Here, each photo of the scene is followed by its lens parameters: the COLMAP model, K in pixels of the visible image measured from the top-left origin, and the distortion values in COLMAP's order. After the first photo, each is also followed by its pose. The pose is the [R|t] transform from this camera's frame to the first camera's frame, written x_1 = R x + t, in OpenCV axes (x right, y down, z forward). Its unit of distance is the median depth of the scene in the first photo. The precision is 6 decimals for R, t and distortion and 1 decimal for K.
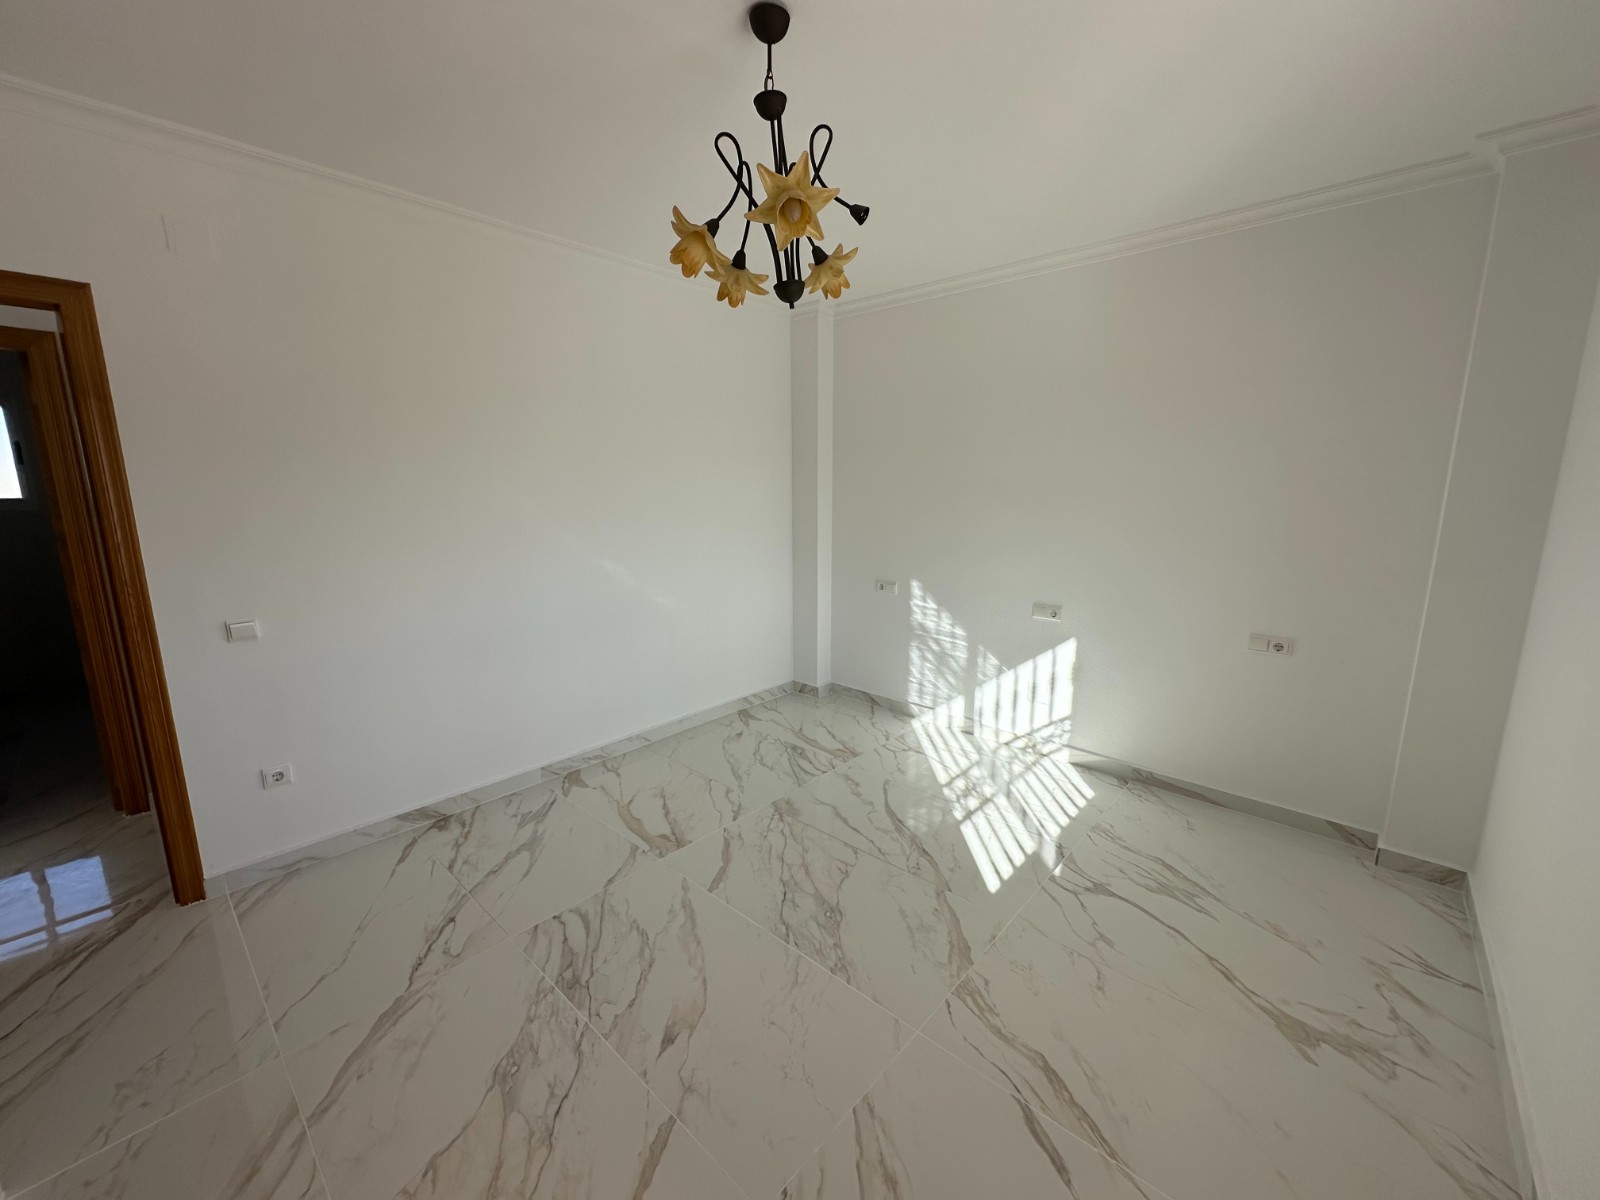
lens RADIAL K [[635.1, 0, 800.0], [0, 635.1, 600.0], [0, 0, 1]] dist [-0.002045, -0.000249]
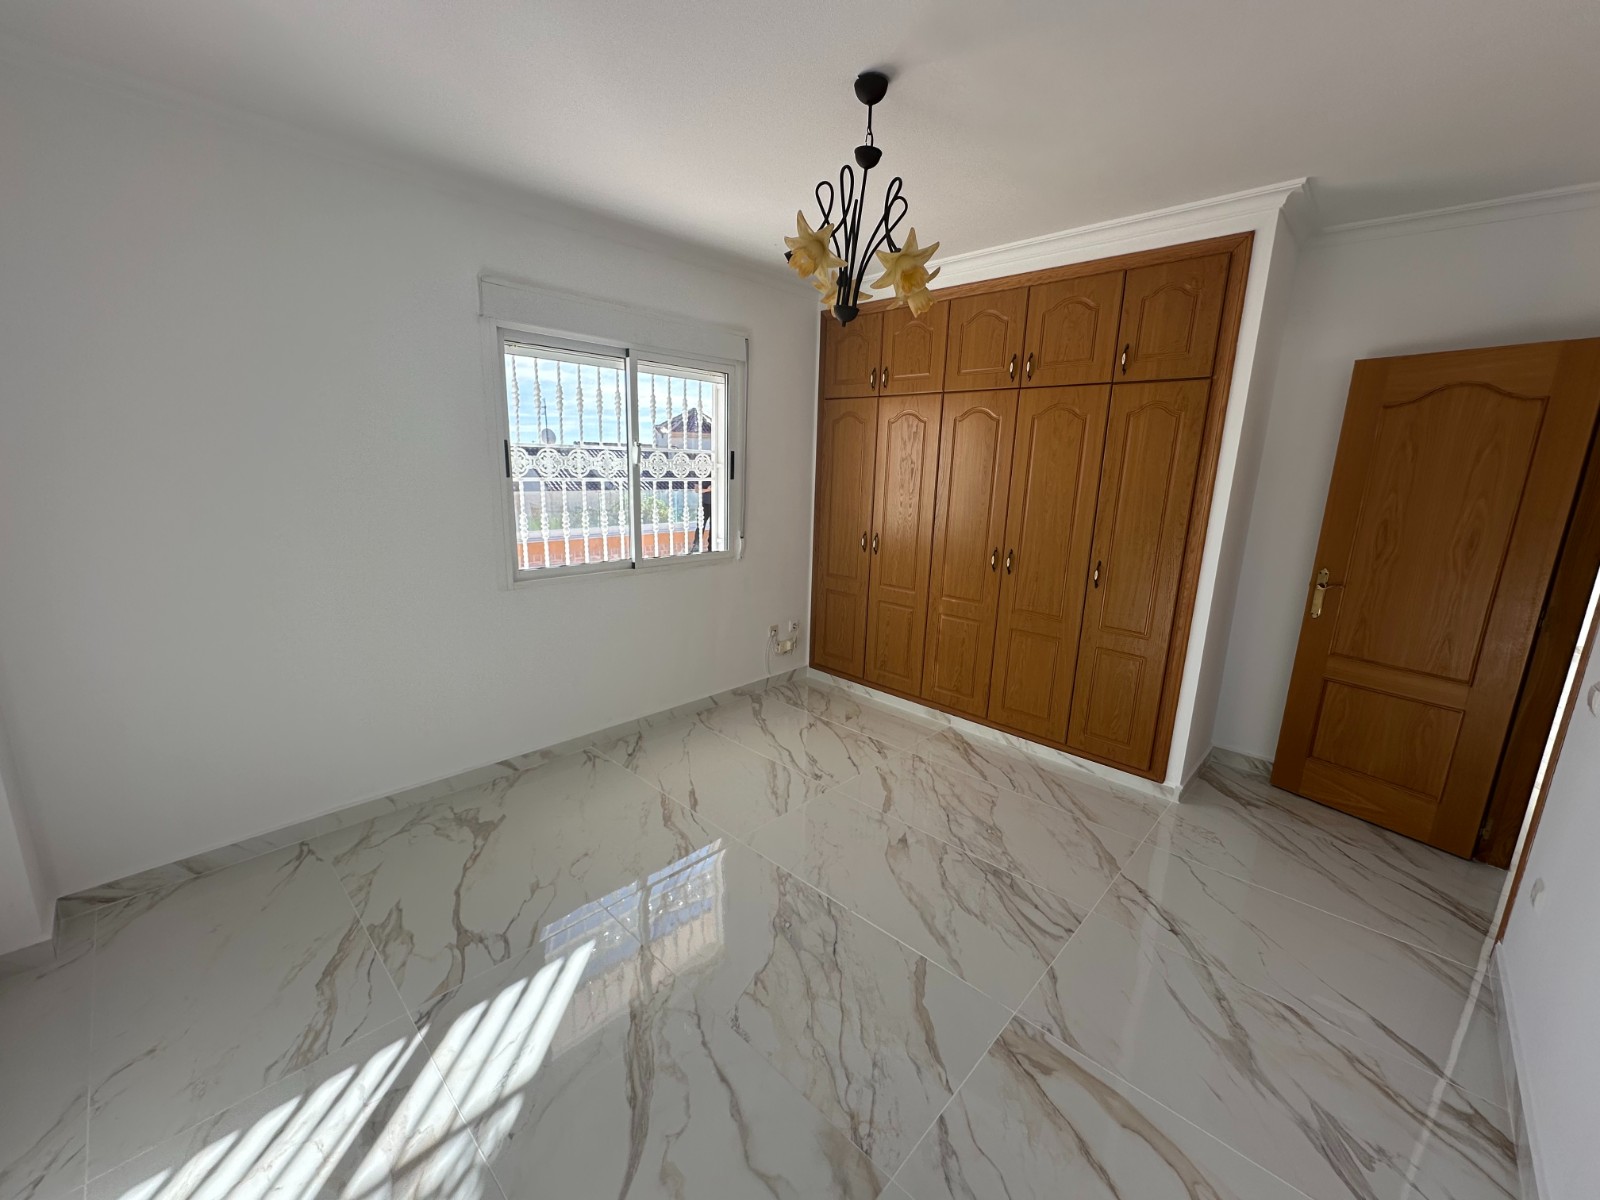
lens RADIAL K [[635.1, 0, 800.0], [0, 635.1, 600.0], [0, 0, 1]] dist [-0.002045, -0.000249]
pose [[-0.999345, -0.031408, 0.017998, 0.023307], [-0.022125, 0.923475, 0.383020, -0.317332], [-0.028651, 0.382371, -0.923565, 1.668487]]
